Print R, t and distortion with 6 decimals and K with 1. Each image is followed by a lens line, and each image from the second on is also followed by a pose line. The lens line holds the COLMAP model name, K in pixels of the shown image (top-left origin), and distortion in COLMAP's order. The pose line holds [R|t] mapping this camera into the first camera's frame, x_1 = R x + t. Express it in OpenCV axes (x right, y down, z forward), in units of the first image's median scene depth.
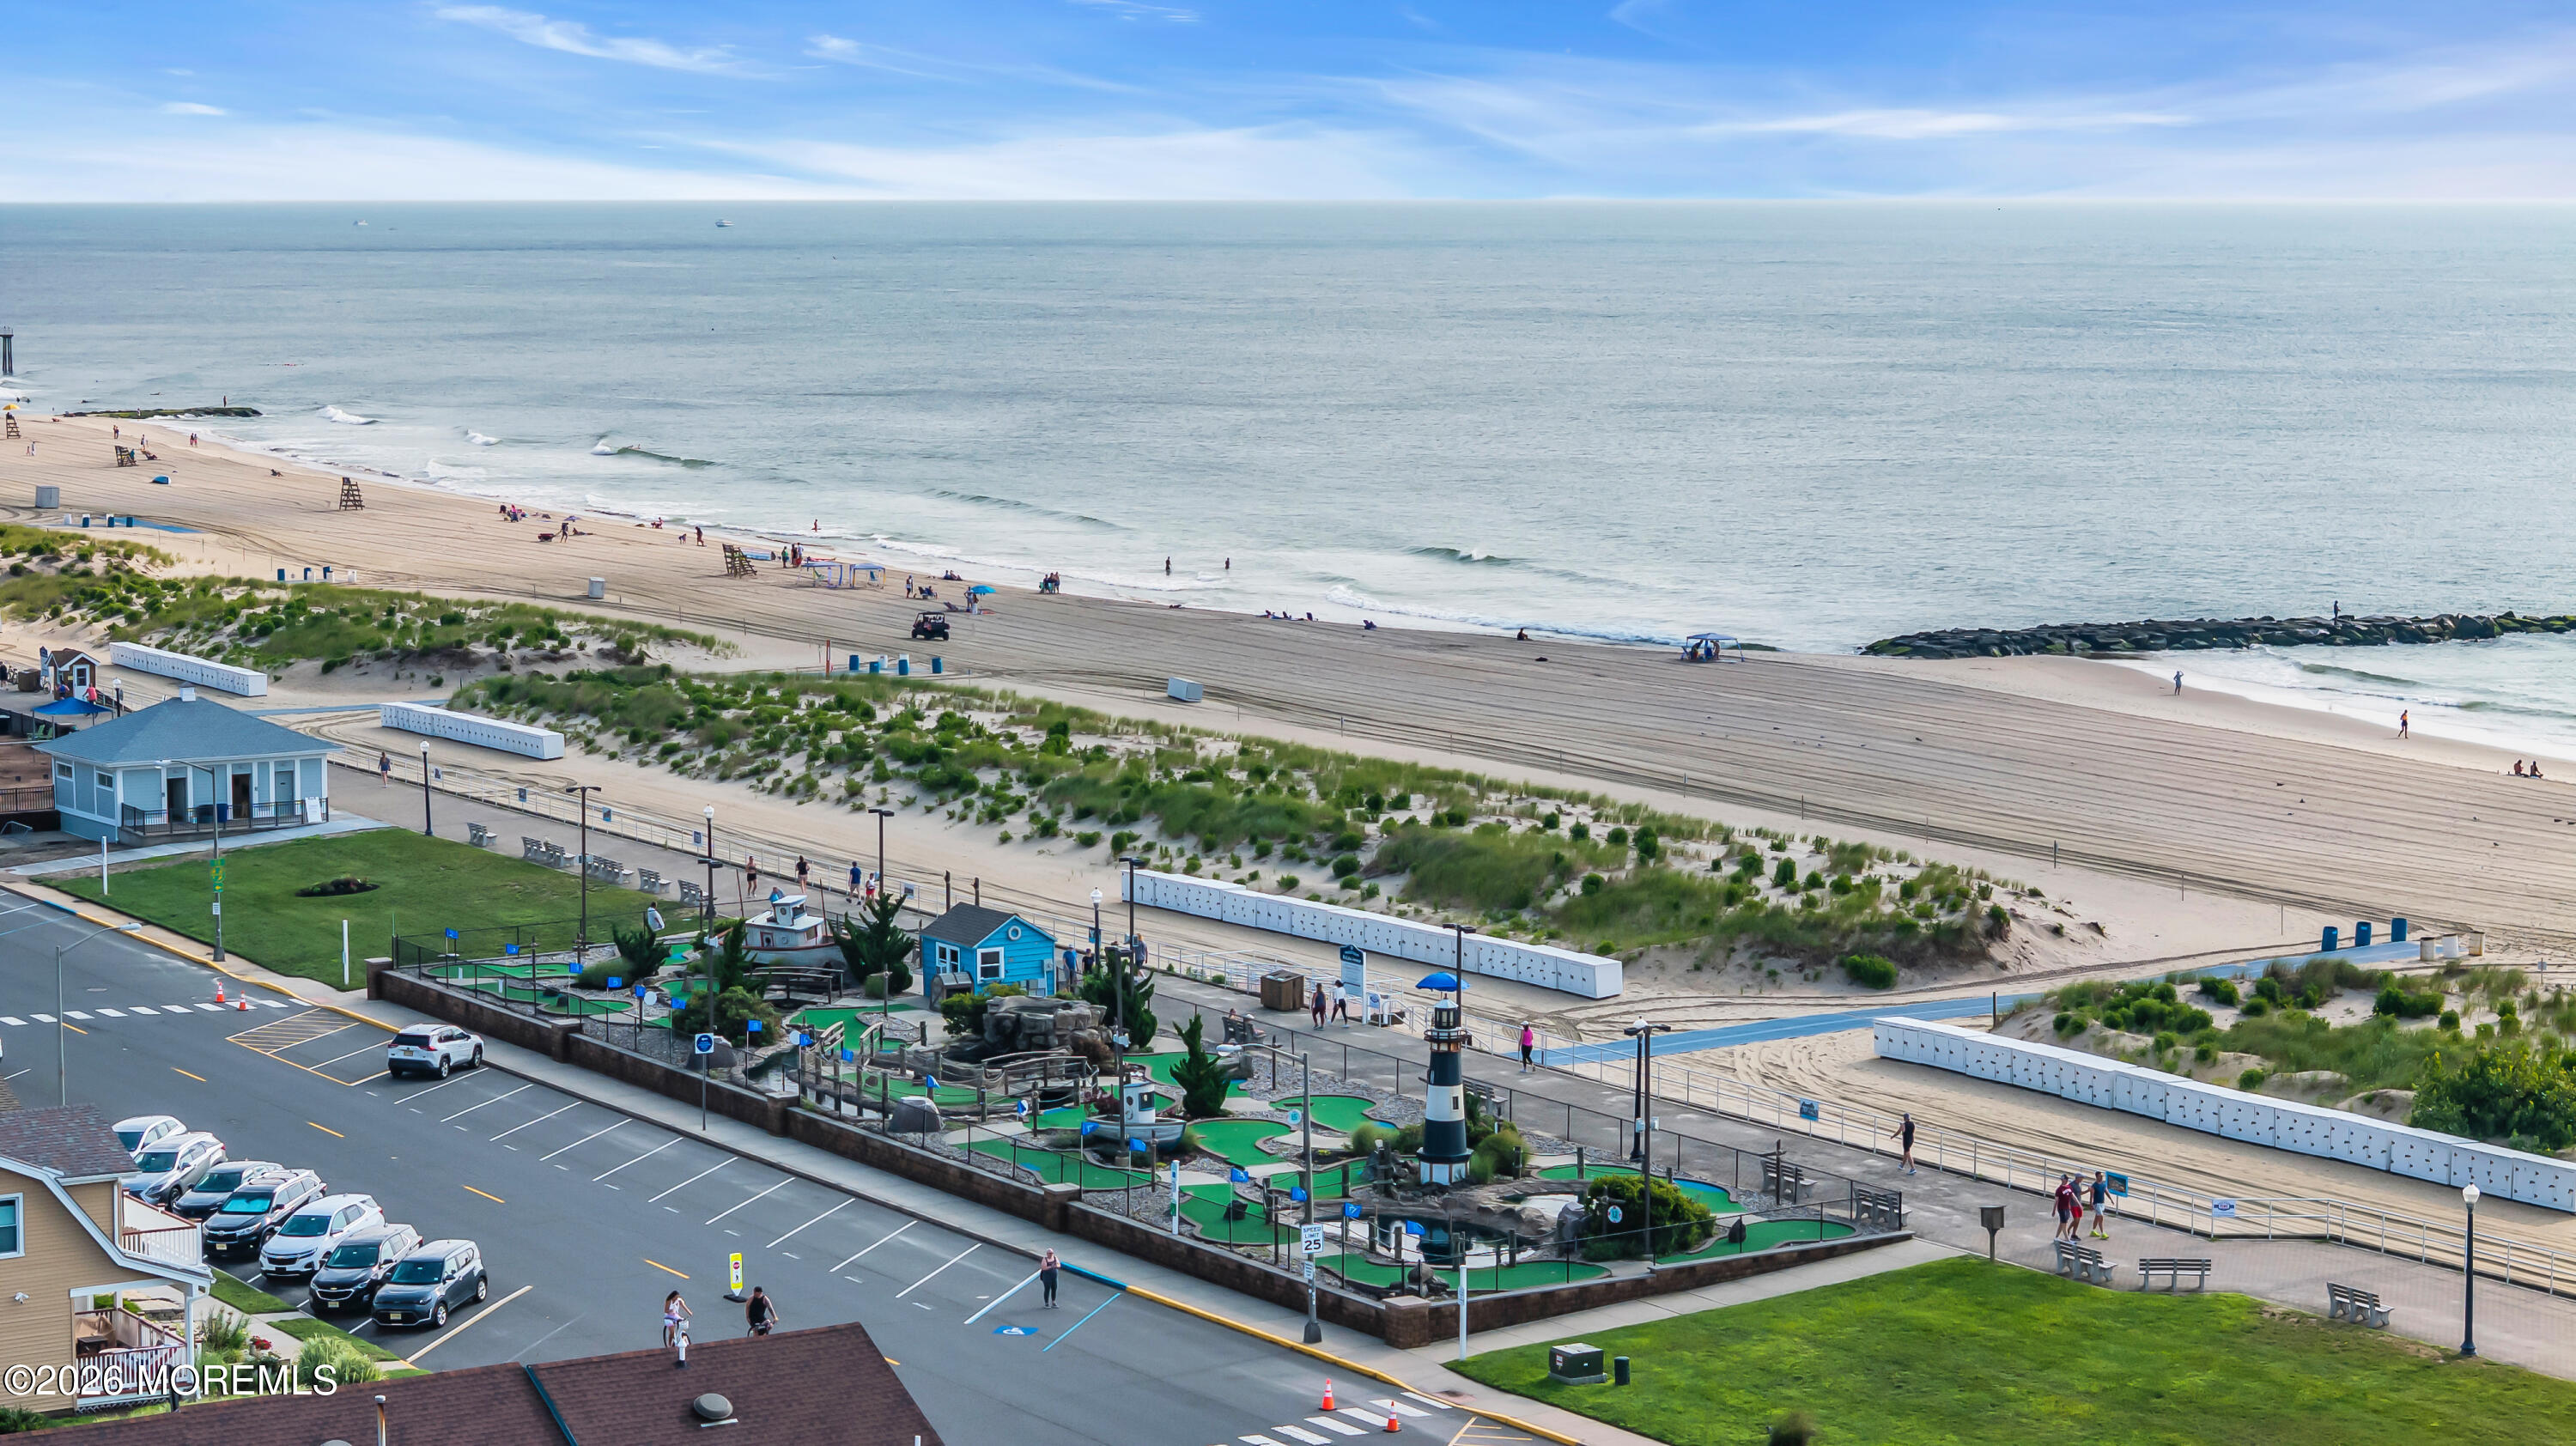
lens RADIAL K [[5184.0, 0, 1304.4], [0, 5184.0, 723.4], [0, 0, 1]] dist [-0.081025, 0.000000]
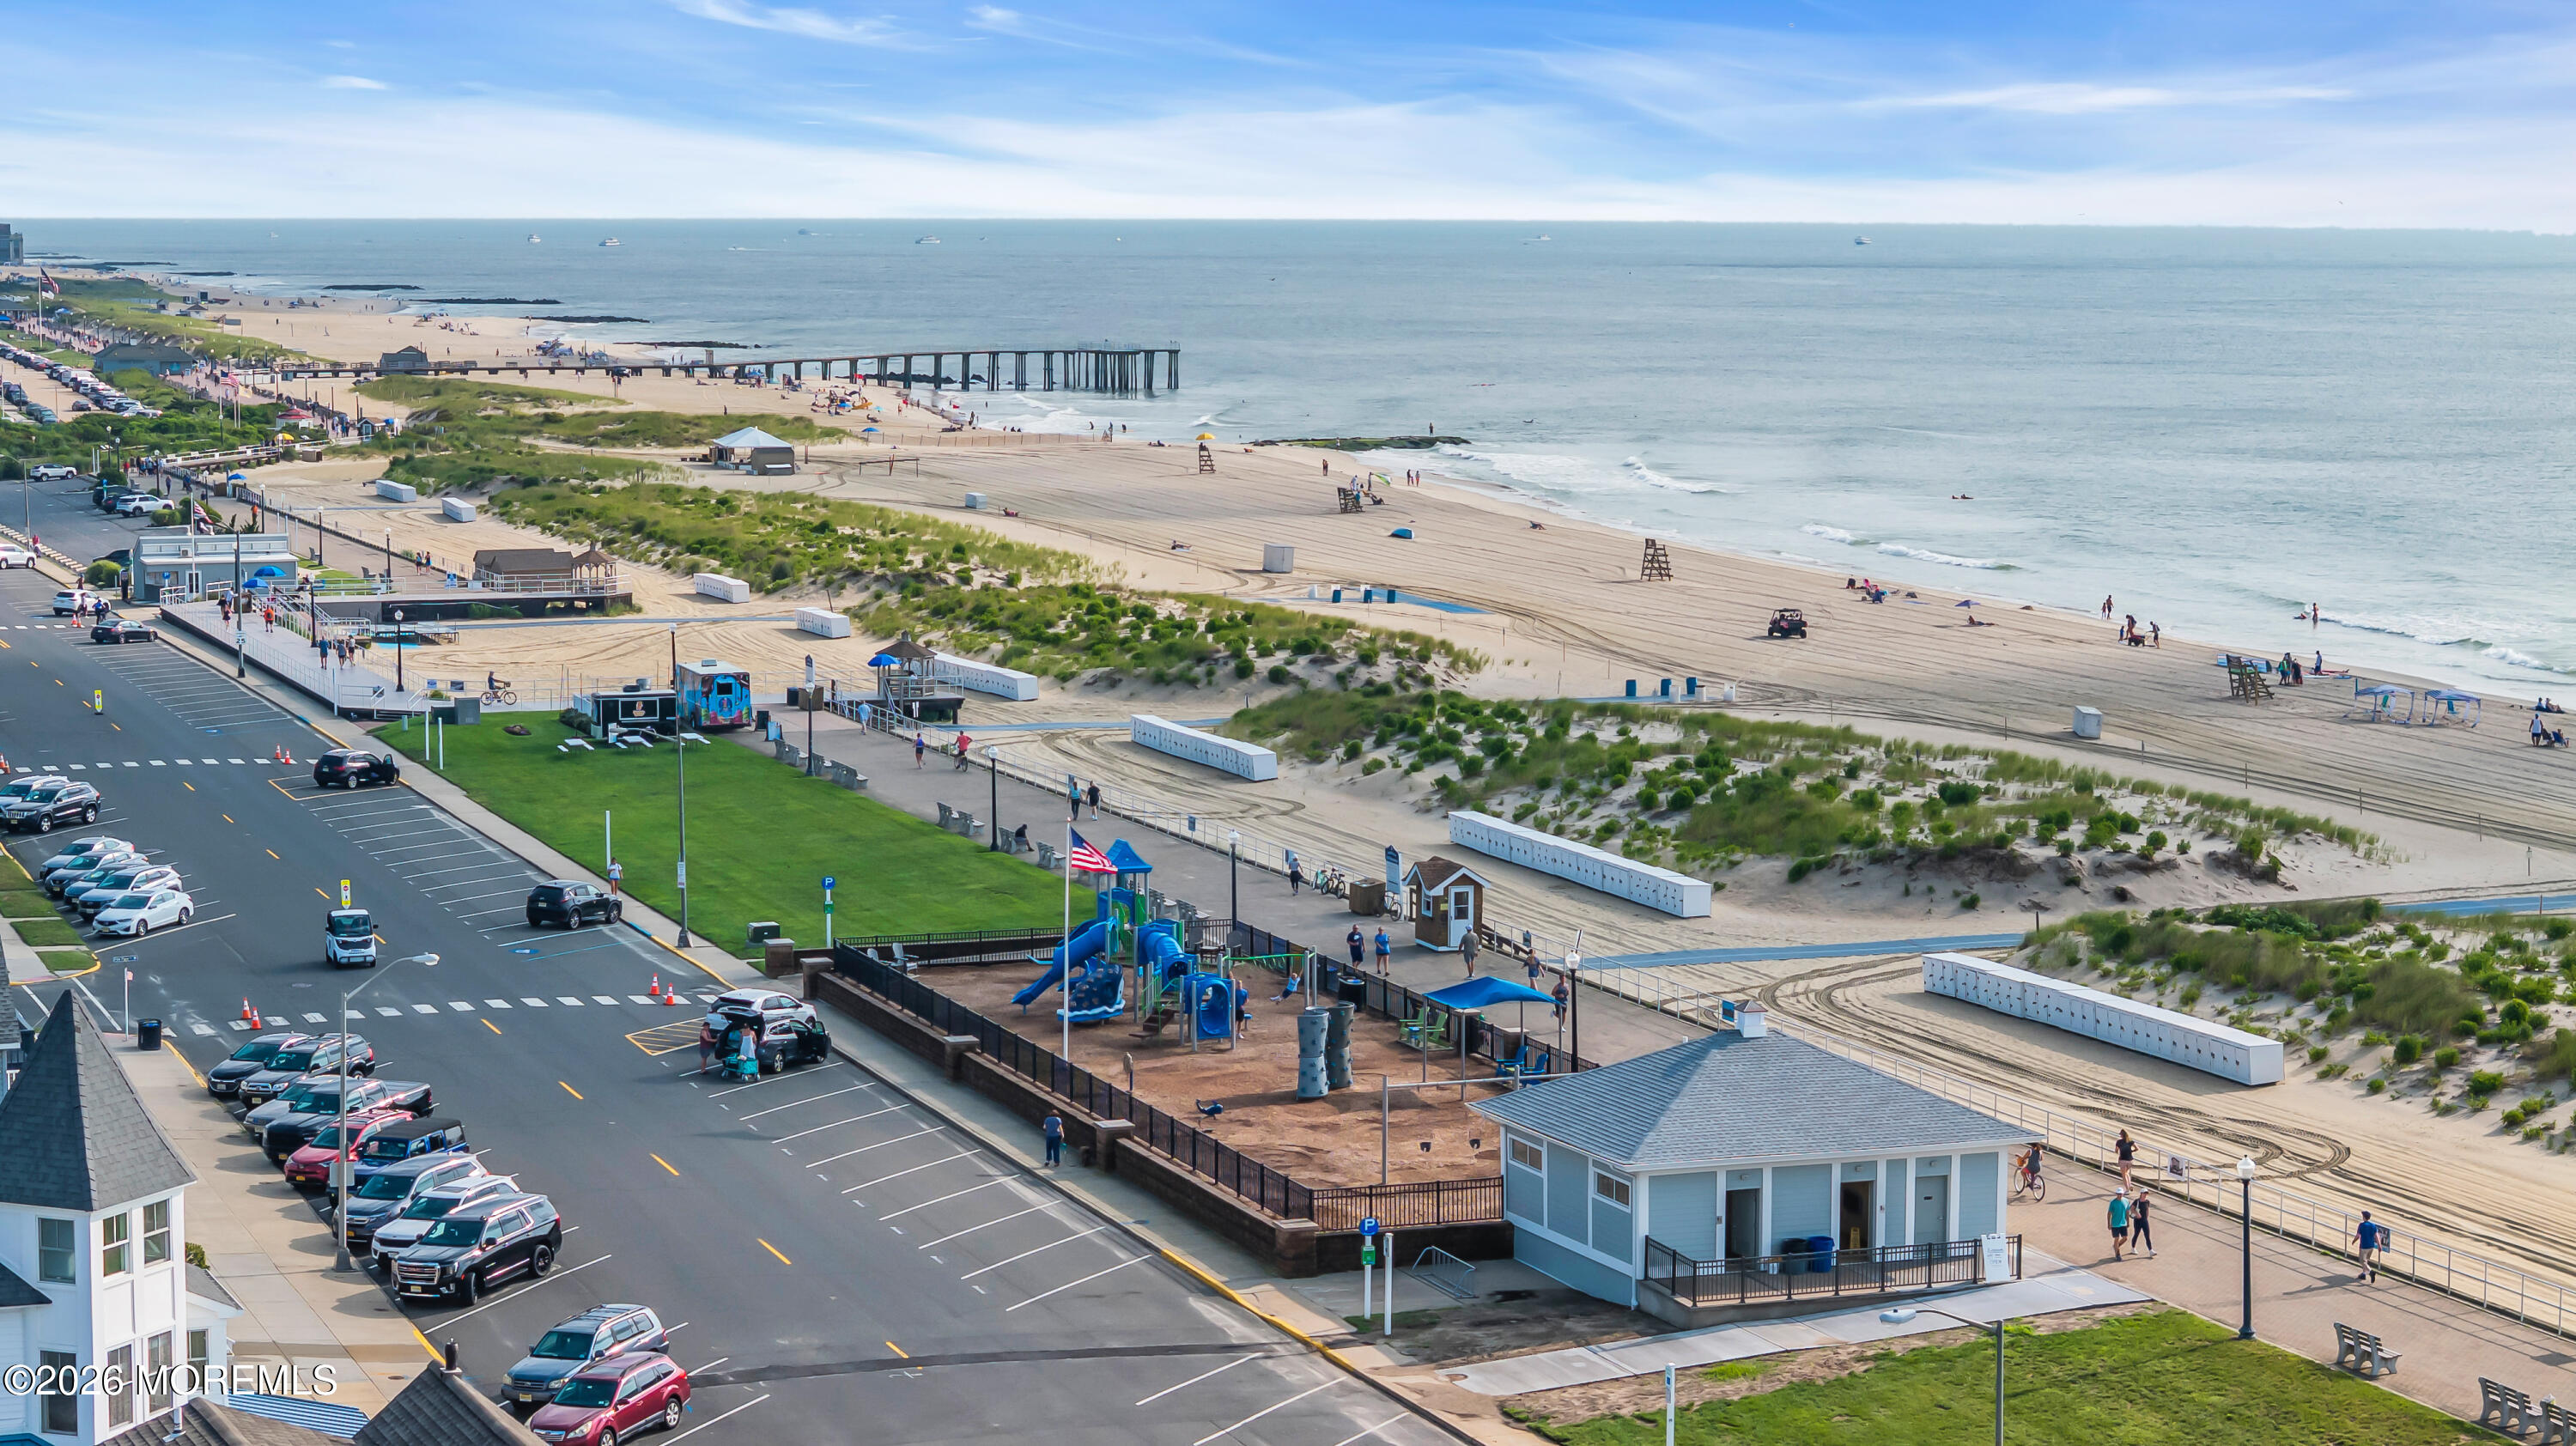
lens RADIAL K [[5184.0, 0, 1287.8], [0, 5184.0, 721.4], [0, 0, 1]] dist [-0.081025, 0.000000]
pose [[0.977078, 0.024298, -0.211492, -0.111809], [-0.025206, 0.999681, -0.001598, -0.026755], [0.211385, 0.006893, 0.977378, 0.339492]]
